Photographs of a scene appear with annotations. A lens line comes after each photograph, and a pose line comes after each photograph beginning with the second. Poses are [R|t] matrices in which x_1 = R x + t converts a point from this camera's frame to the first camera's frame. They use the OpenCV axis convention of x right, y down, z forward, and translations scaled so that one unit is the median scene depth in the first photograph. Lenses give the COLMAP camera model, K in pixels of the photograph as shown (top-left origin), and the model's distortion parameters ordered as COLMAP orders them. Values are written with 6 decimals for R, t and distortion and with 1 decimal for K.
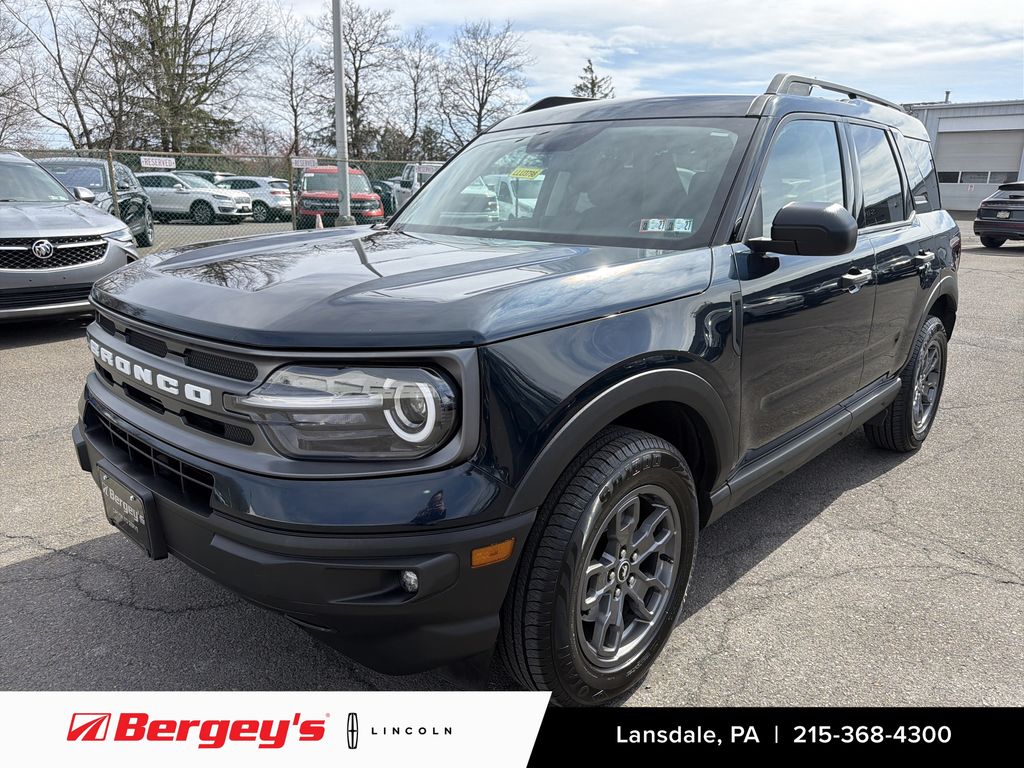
lens RADIAL K [[727.4, 0, 512.0], [0, 727.4, 384.0], [0, 0, 1]] dist [0.020143, 0.000109]
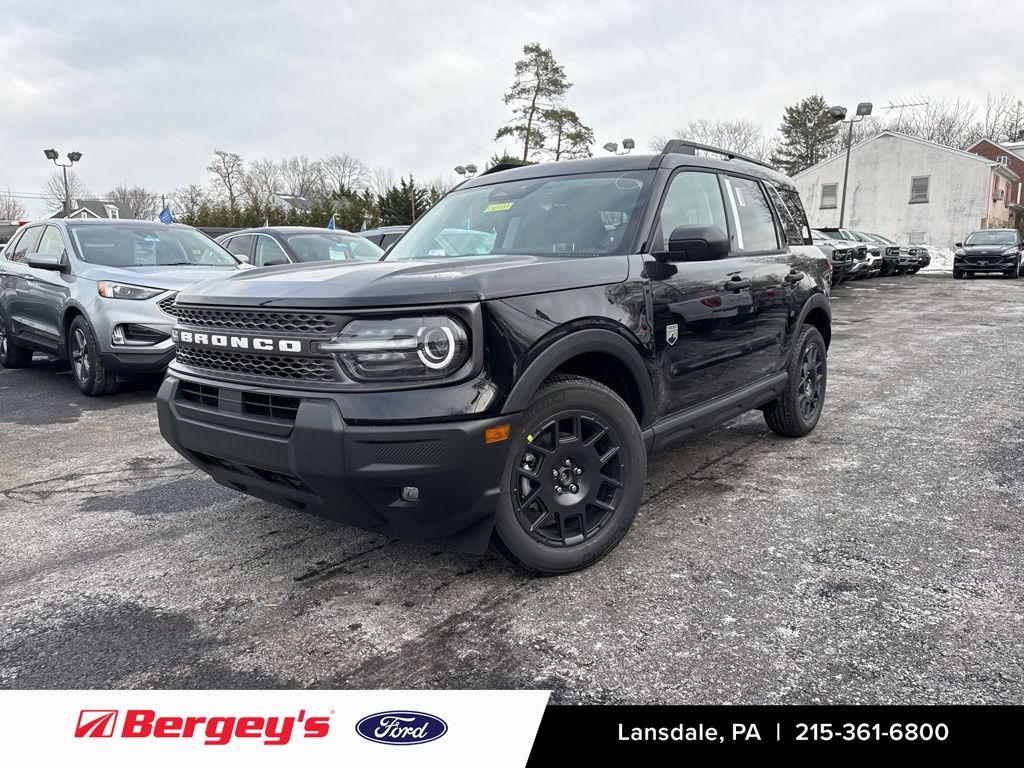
lens RADIAL K [[727.4, 0, 512.0], [0, 727.4, 384.0], [0, 0, 1]] dist [0.020143, 0.000109]
pose [[0.995895, -0.038416, 0.081958, -0.103390], [0.045850, 0.994809, -0.090840, 0.242709], [-0.078043, 0.094225, 0.992487, -0.491999]]
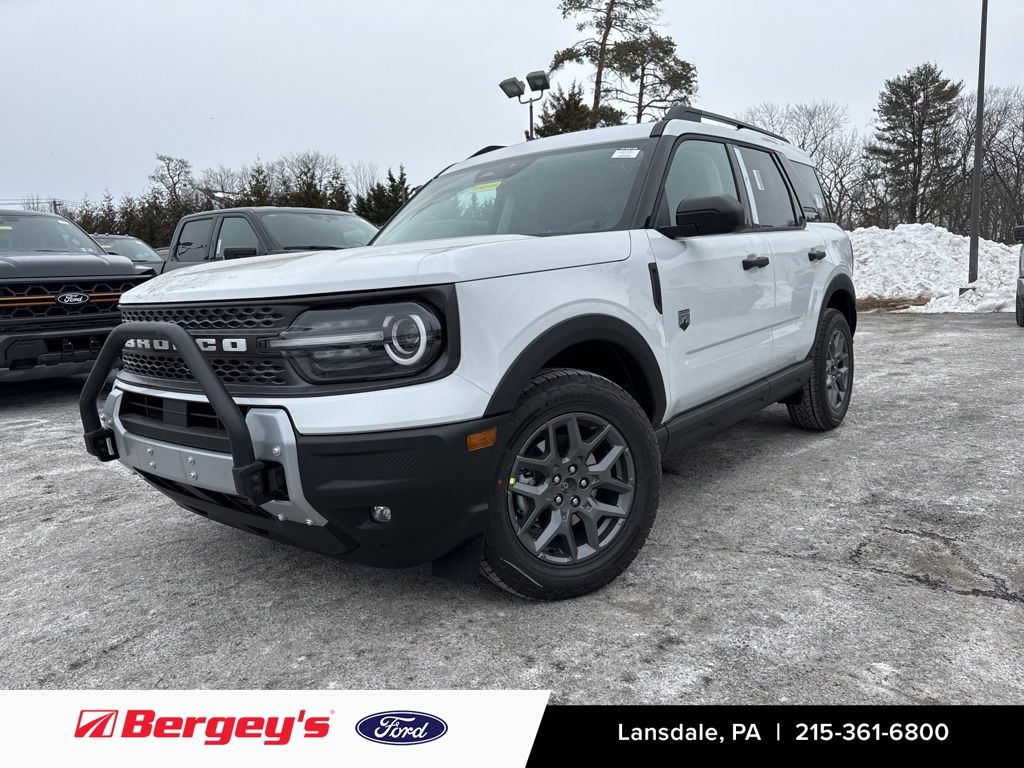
lens RADIAL K [[727.4, 0, 512.0], [0, 727.4, 384.0], [0, 0, 1]] dist [0.020143, 0.000109]
pose [[0.994959, -0.074436, 0.067196, -0.042124], [0.080851, 0.991854, -0.098433, 0.240376], [-0.059321, 0.103370, 0.992872, -0.269605]]
